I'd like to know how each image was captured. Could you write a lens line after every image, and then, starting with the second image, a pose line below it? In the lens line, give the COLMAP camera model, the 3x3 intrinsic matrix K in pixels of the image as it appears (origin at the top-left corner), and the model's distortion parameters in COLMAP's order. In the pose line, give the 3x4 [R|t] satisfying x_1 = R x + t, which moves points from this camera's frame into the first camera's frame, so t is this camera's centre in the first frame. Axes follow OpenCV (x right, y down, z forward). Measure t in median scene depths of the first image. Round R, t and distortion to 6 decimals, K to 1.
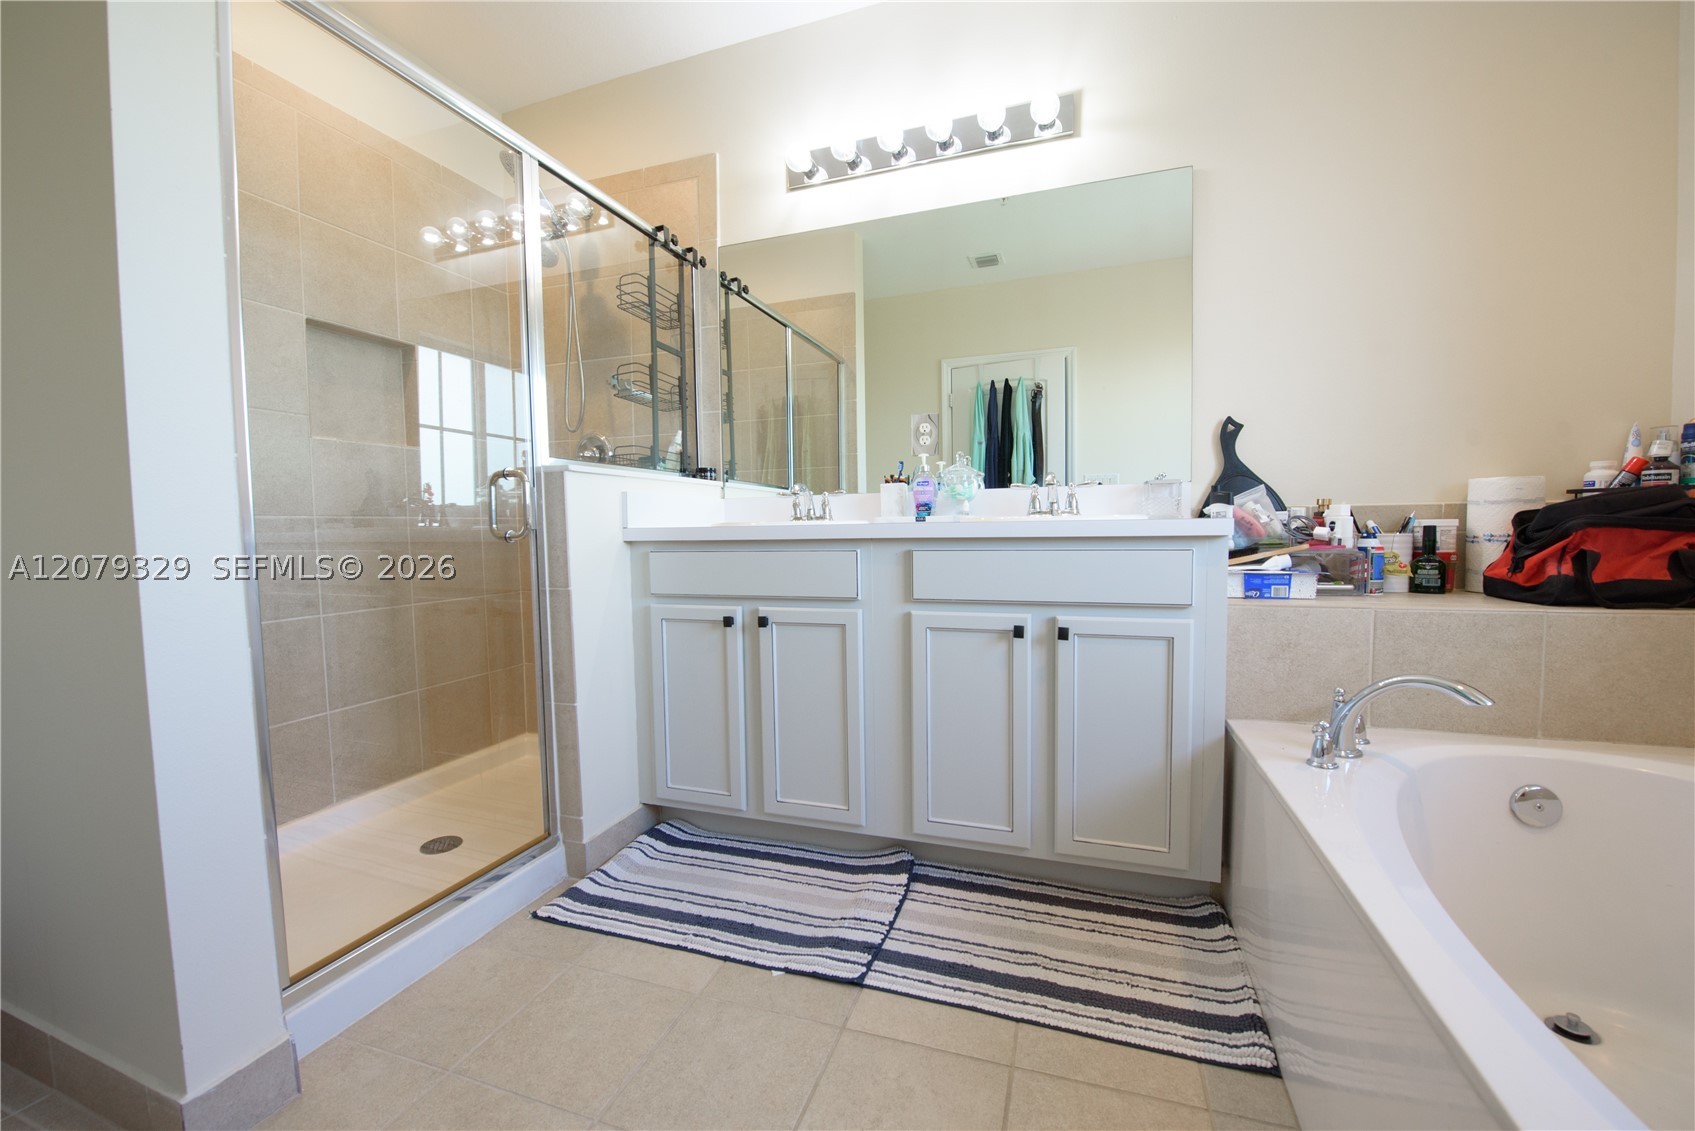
lens RADIAL K [[680.8, 0, 847.1], [0, 680.8, 564.7], [0, 0, 1]] dist [0.000203, -0.000018]
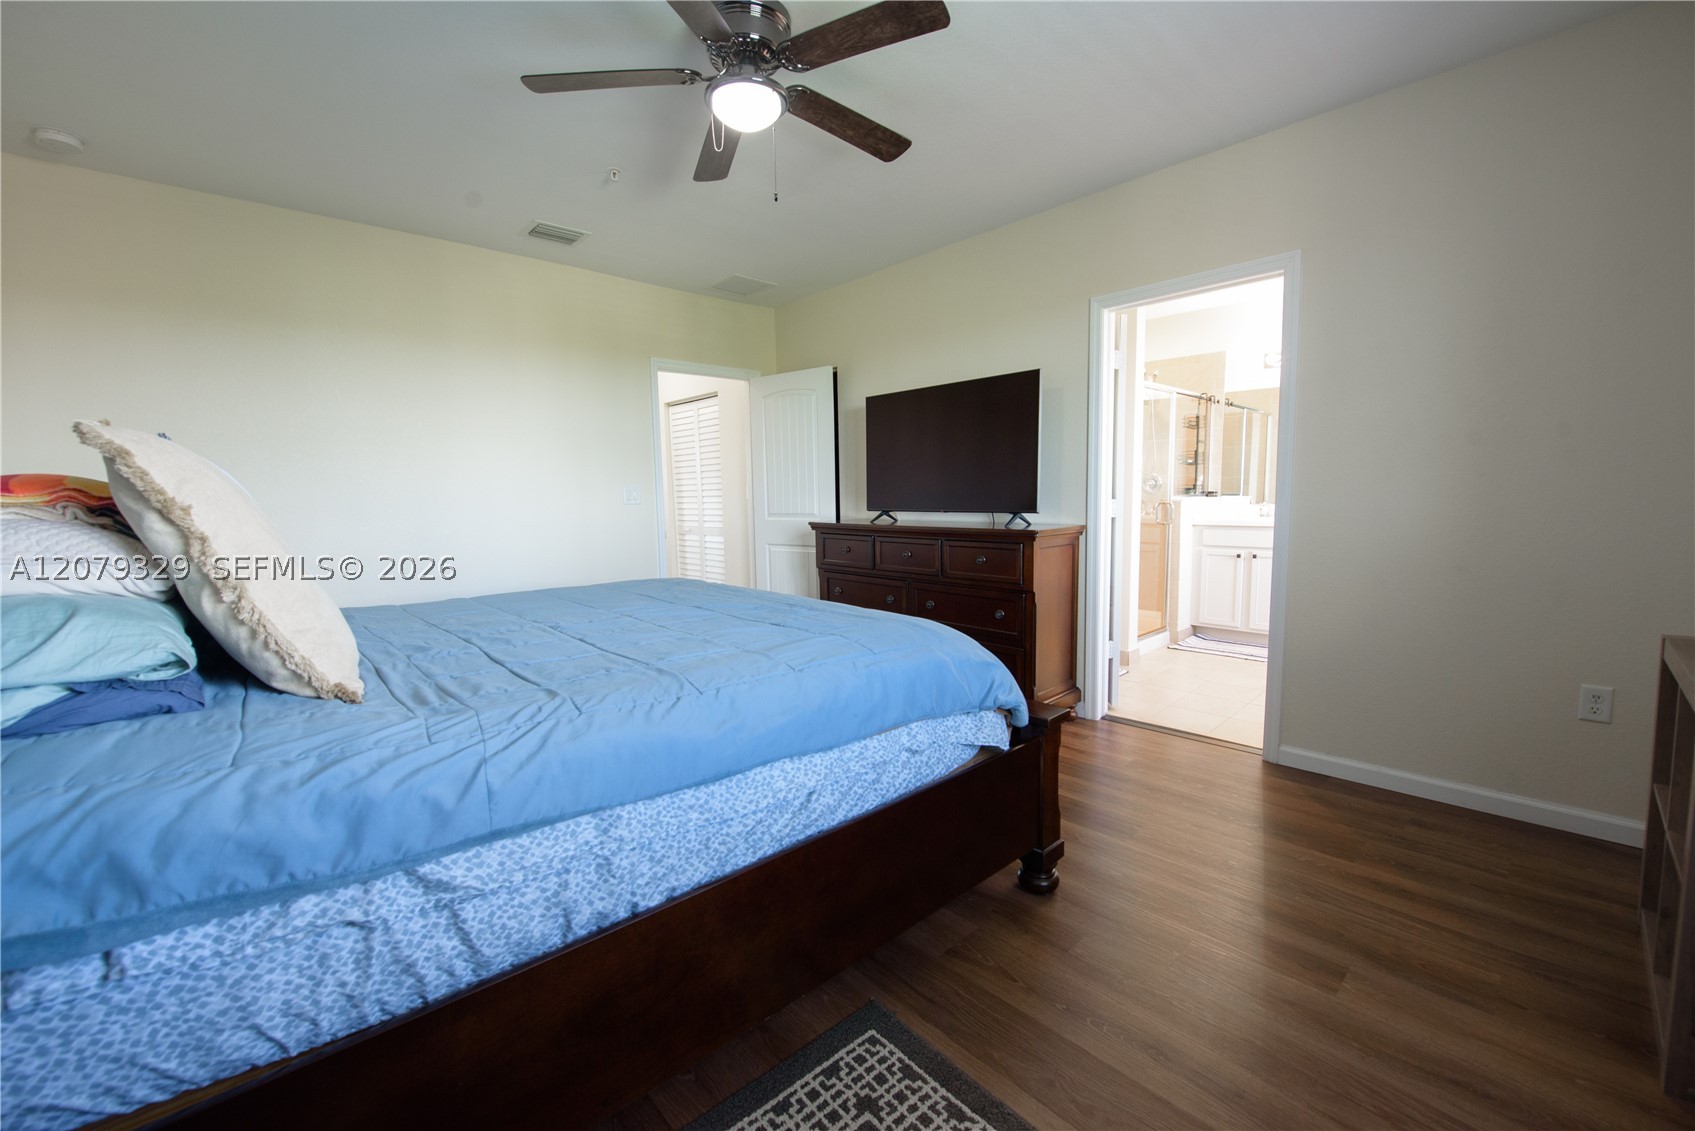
lens RADIAL K [[680.8, 0, 846.7], [0, 680.8, 564.7], [0, 0, 1]] dist [0.000203, -0.000018]
pose [[0.884283, 0.050395, -0.464224, -0.243674], [-0.032685, 0.998401, 0.046123, 0.037992], [0.465806, -0.025613, 0.884516, -1.723014]]
